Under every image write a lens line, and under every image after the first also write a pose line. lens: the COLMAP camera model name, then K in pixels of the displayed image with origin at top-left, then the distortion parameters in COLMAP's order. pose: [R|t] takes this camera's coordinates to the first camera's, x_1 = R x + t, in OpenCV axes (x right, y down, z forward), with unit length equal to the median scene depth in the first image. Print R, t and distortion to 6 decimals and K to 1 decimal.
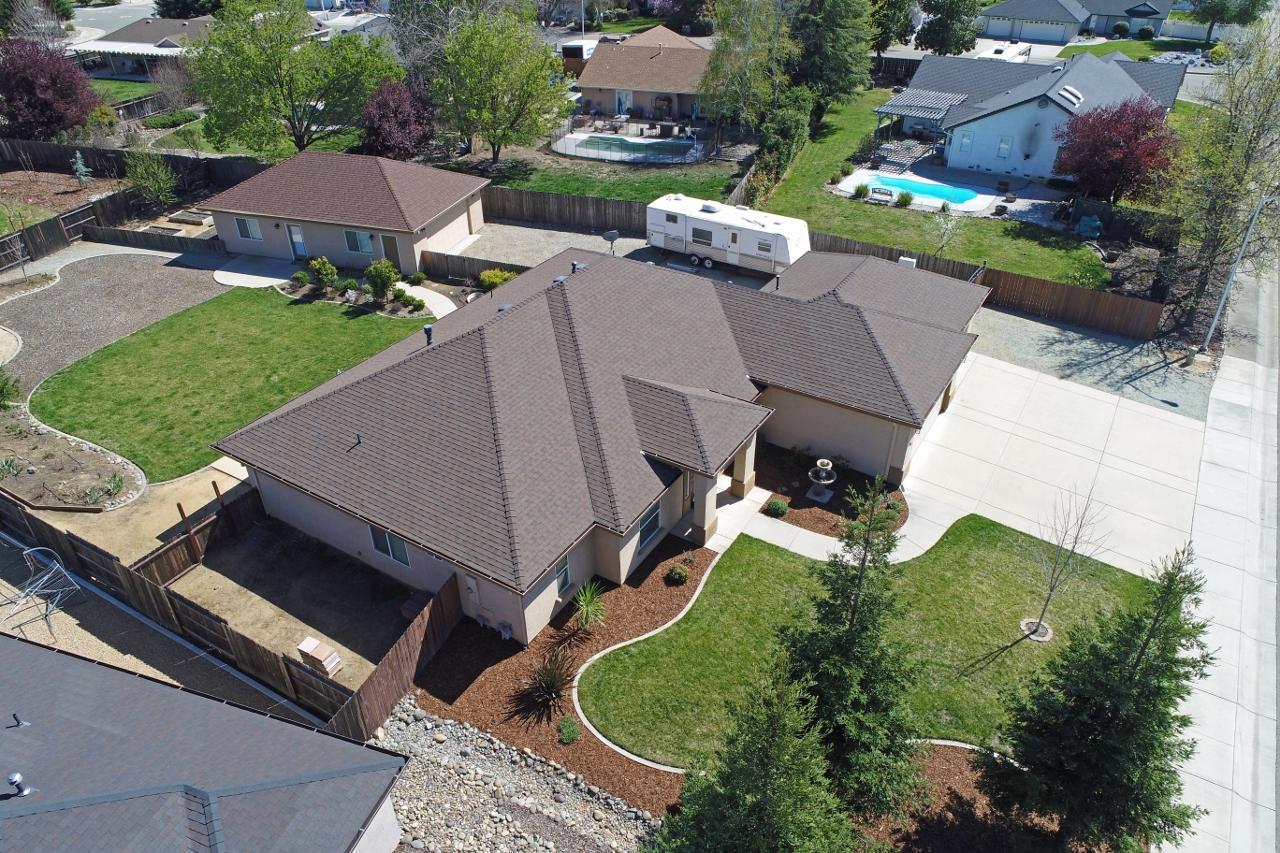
lens RADIAL K [[858.9, 0, 643.0], [0, 858.9, 429.2], [0, 0, 1]] dist [-0.001267, 0.001710]
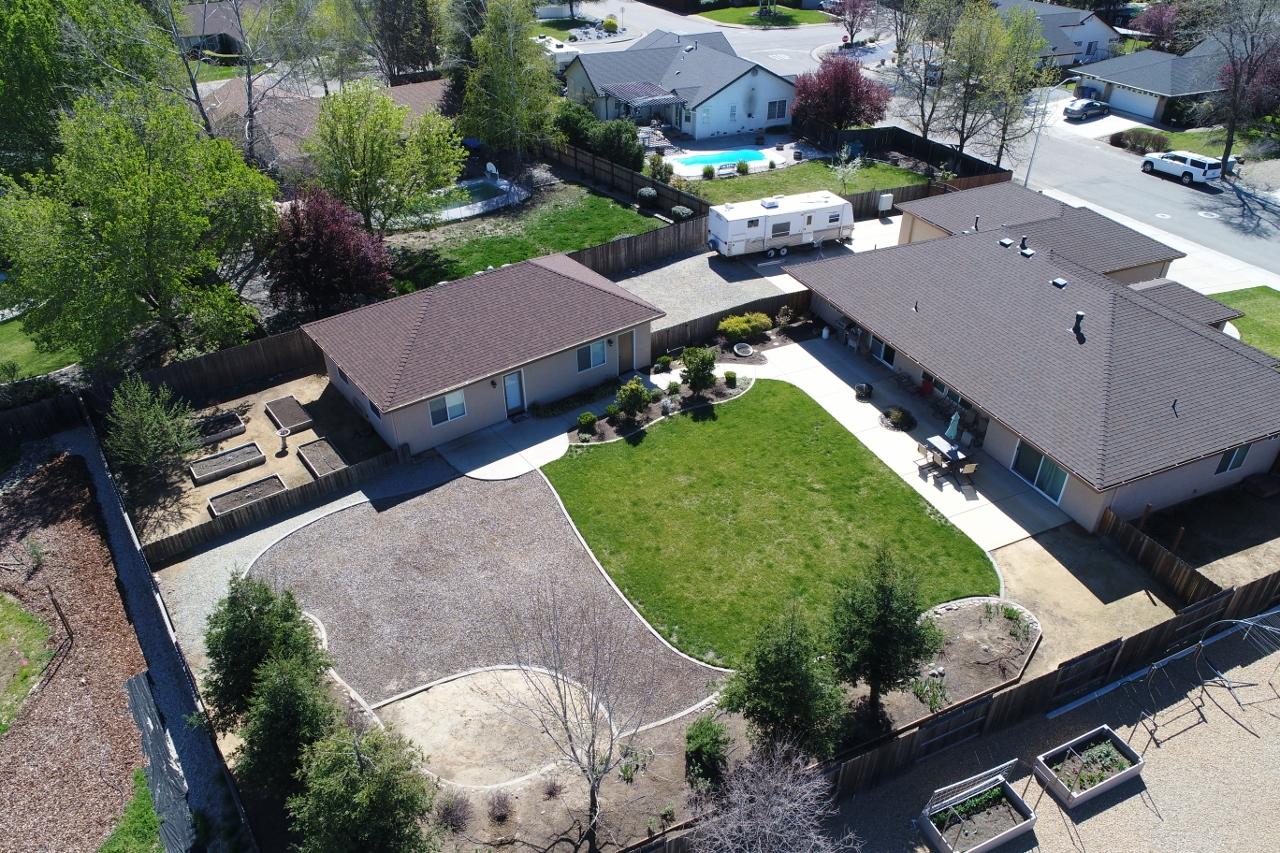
lens RADIAL K [[858.9, 0, 643.0], [0, 858.9, 429.2], [0, 0, 1]] dist [-0.001267, 0.001710]
pose [[0.571584, -0.450421, 0.685866, -0.926342], [0.449785, 0.871090, 0.197221, -0.304856], [-0.686283, 0.195764, 0.700494, 0.407251]]
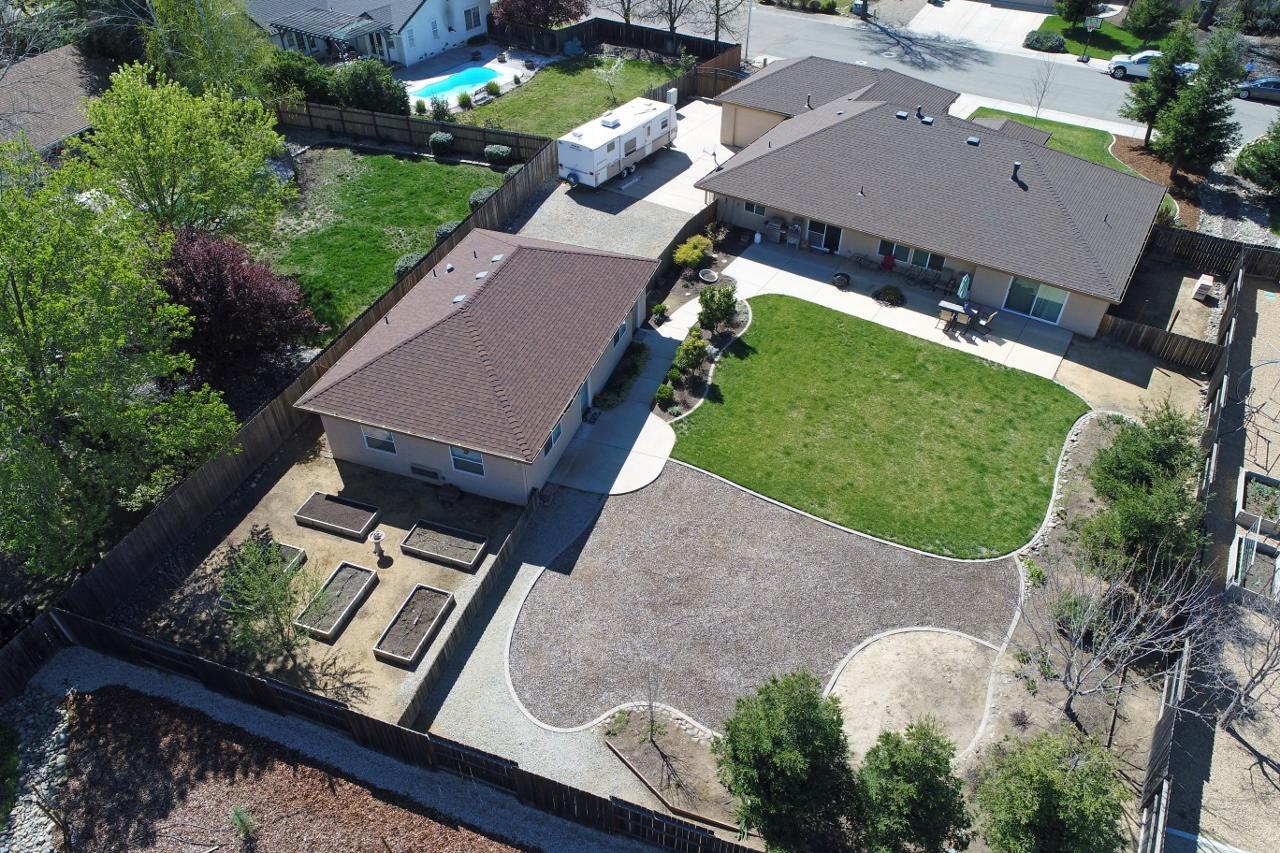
lens RADIAL K [[858.9, 0, 643.0], [0, 858.9, 429.2], [0, 0, 1]] dist [-0.001267, 0.001710]
pose [[0.017938, -0.643379, 0.765337, -1.003221], [0.547674, 0.646733, 0.530838, -0.570213], [-0.836499, 0.409633, 0.363964, 0.756903]]
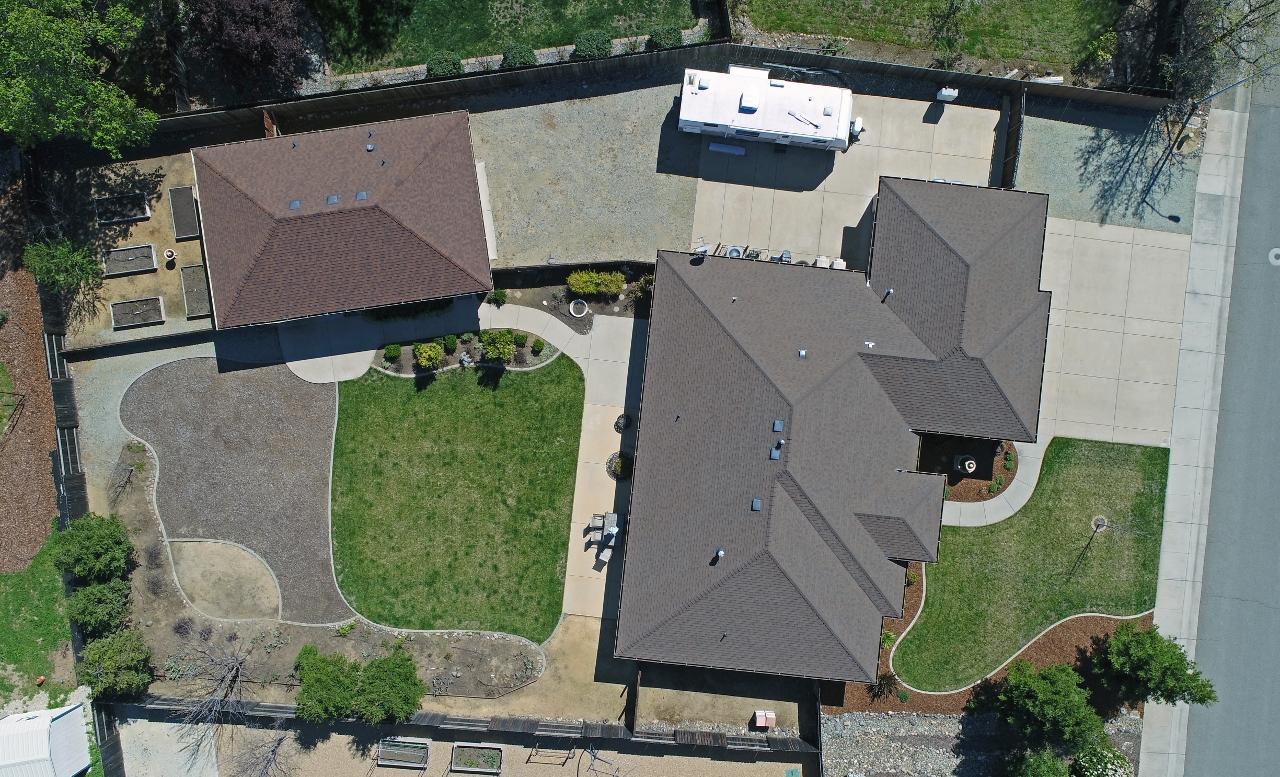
lens RADIAL K [[1084.4, 0, 642.8], [0, 1084.4, 394.4], [0, 0, 1]] dist [-0.004113, -0.005263]
pose [[0.900218, -0.434476, 0.028950, -0.200660], [0.215979, 0.503251, 0.836715, -1.134156], [-0.378101, -0.746973, 0.546873, 0.175743]]
